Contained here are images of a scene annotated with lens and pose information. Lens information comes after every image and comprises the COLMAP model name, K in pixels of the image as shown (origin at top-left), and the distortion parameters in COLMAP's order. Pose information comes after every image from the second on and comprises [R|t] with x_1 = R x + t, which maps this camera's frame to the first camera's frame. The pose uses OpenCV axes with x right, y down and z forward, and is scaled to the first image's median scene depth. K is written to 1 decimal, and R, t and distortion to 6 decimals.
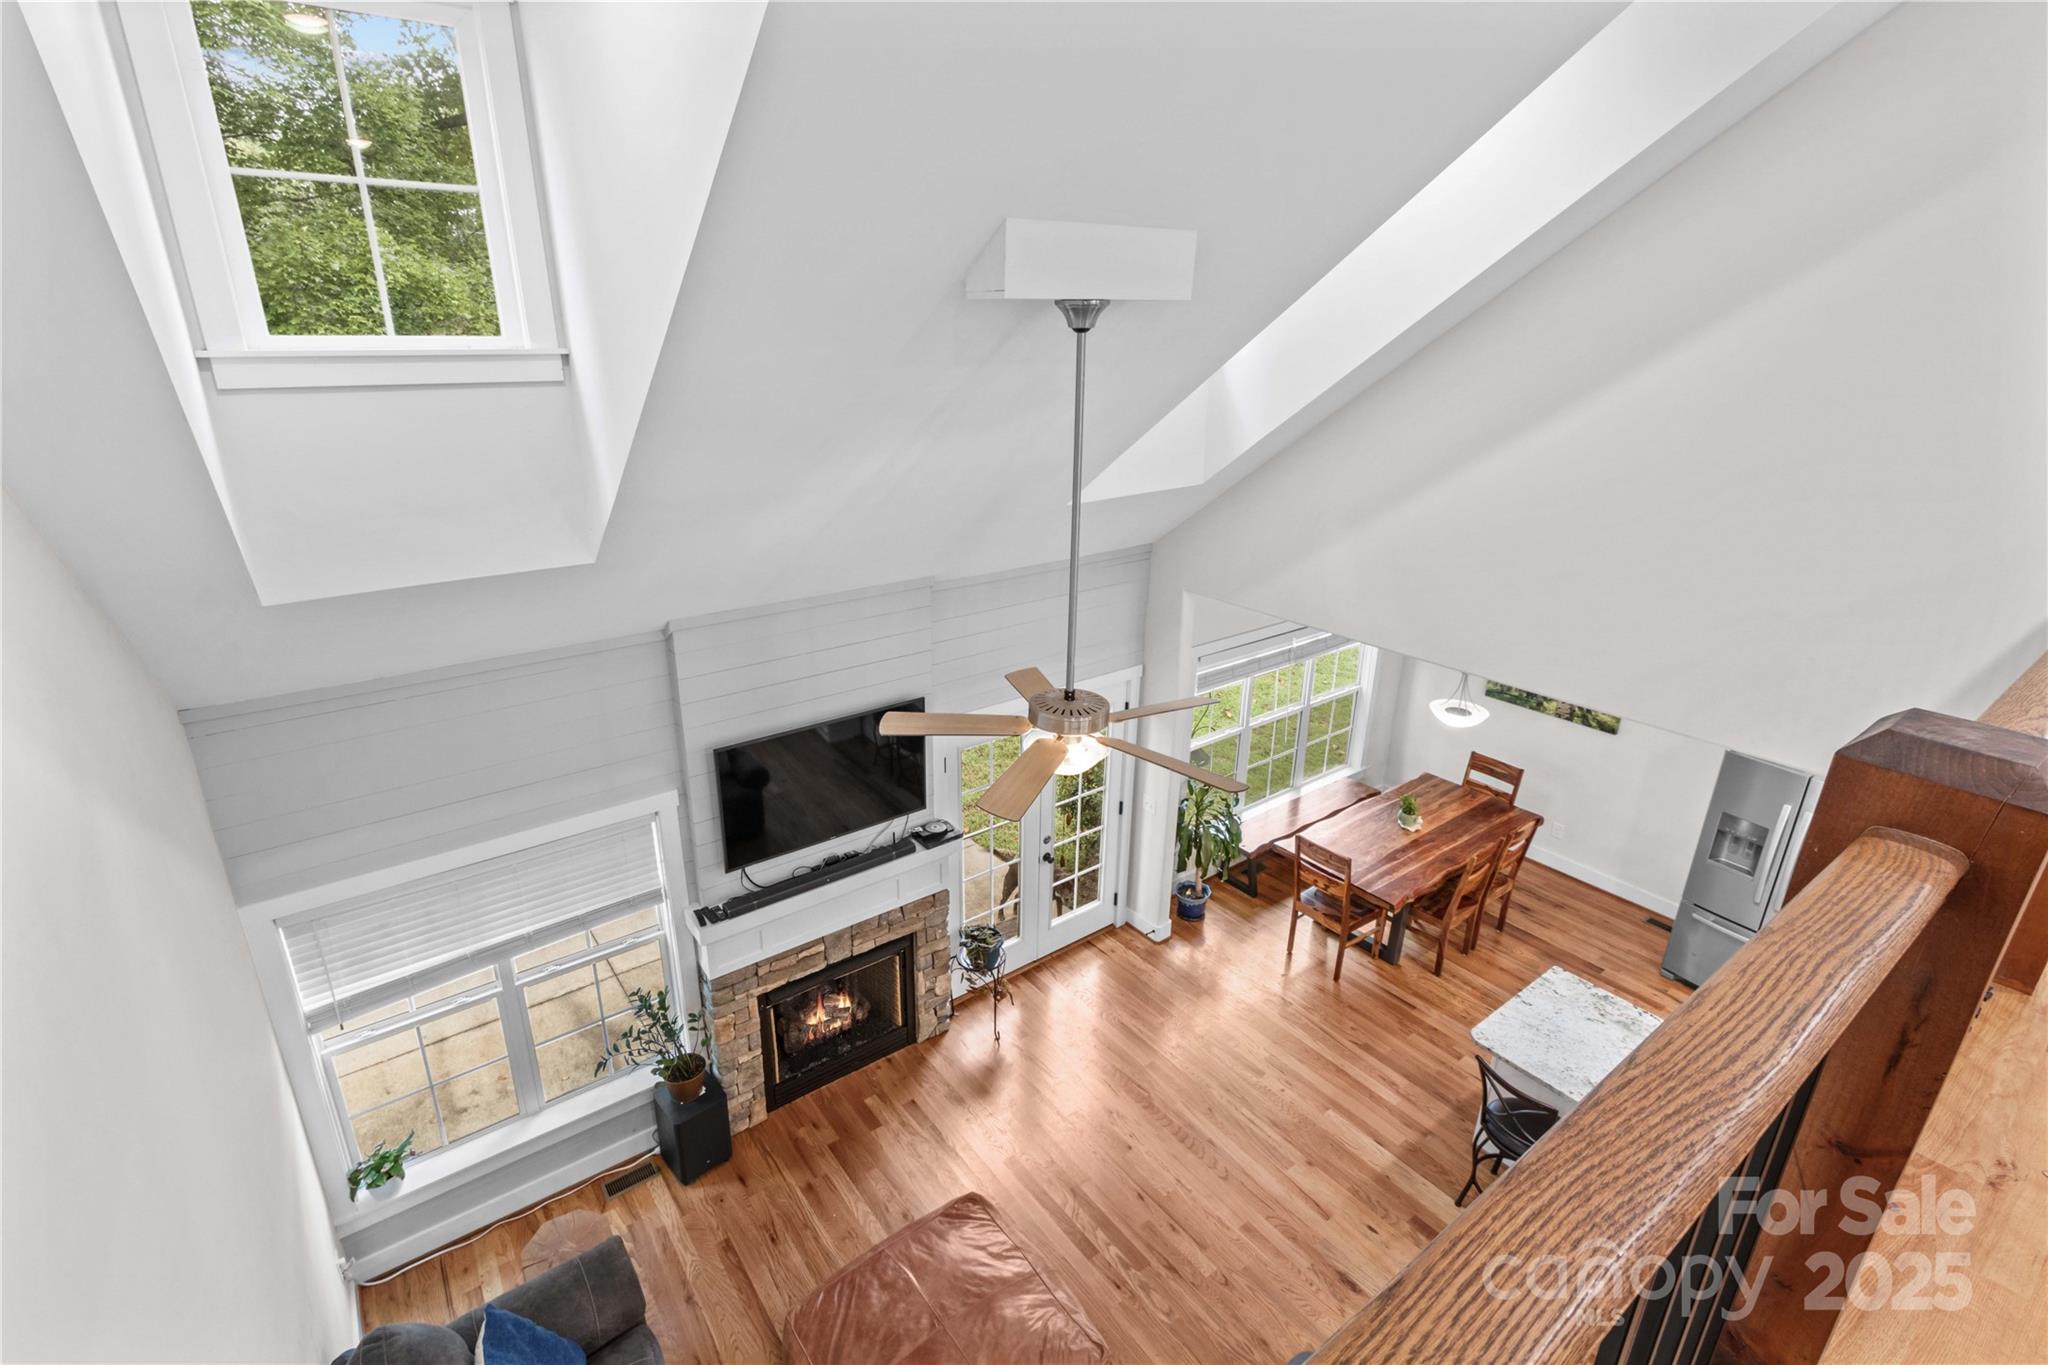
lens RADIAL K [[932.5, 0, 1002.4], [0, 932.5, 674.8], [0, 0, 1]] dist [-0.000052, -0.000135]
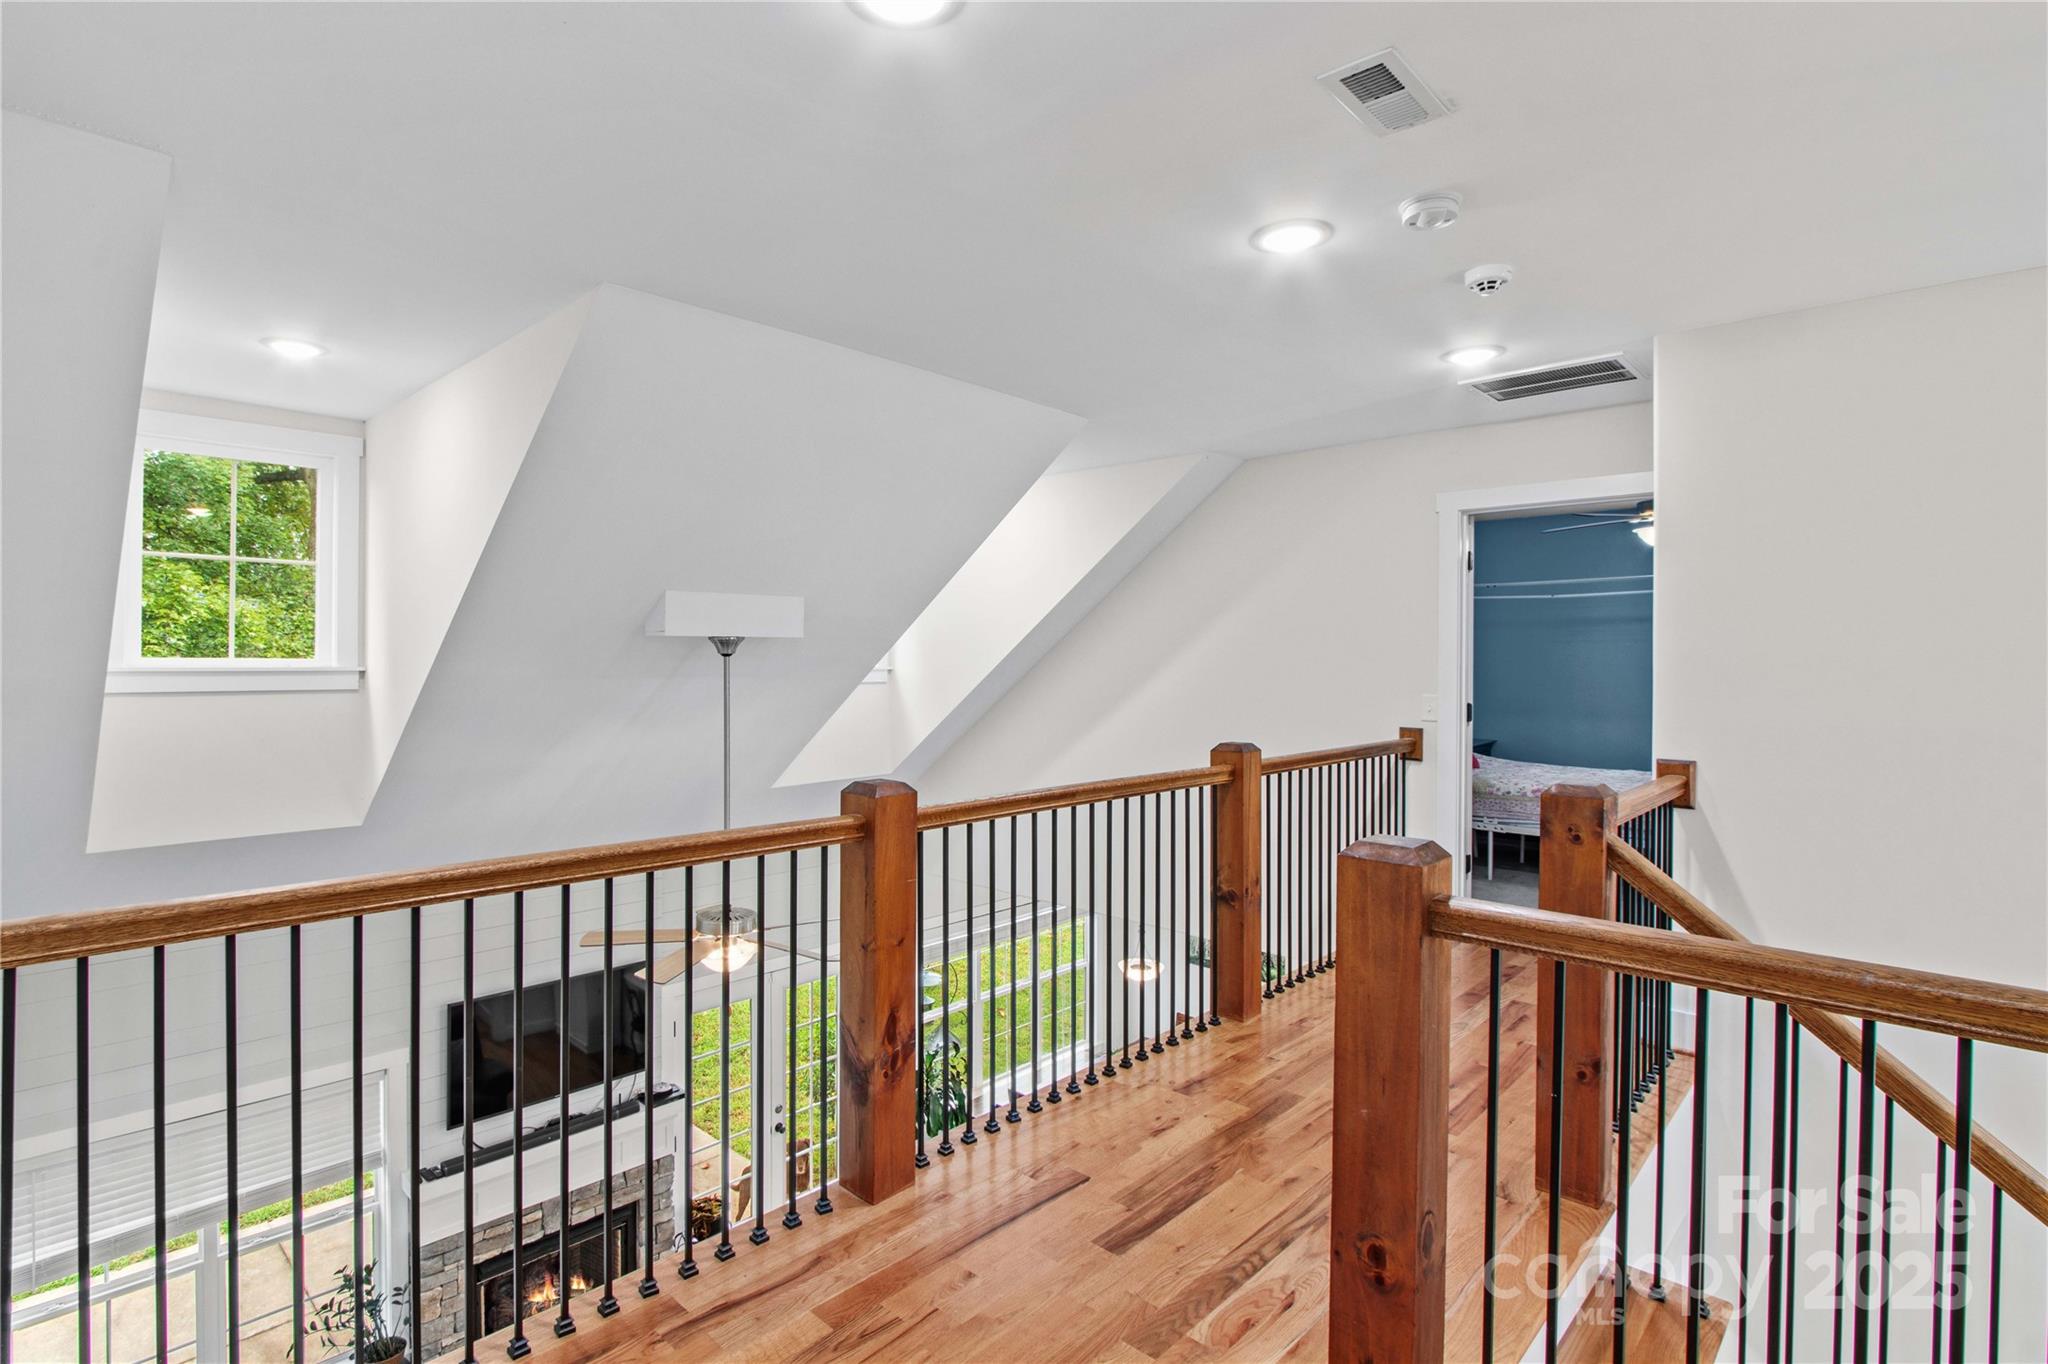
lens RADIAL K [[973.3, 0, 981.4], [0, 973.3, 673.1], [0, 0, 1]] dist [-0.022836, -0.000943]
pose [[0.987116, -0.000685, 0.160004, 0.134970], [0.054301, 0.942078, -0.330969, 0.117062], [-0.150510, 0.335393, 0.929978, -0.301311]]
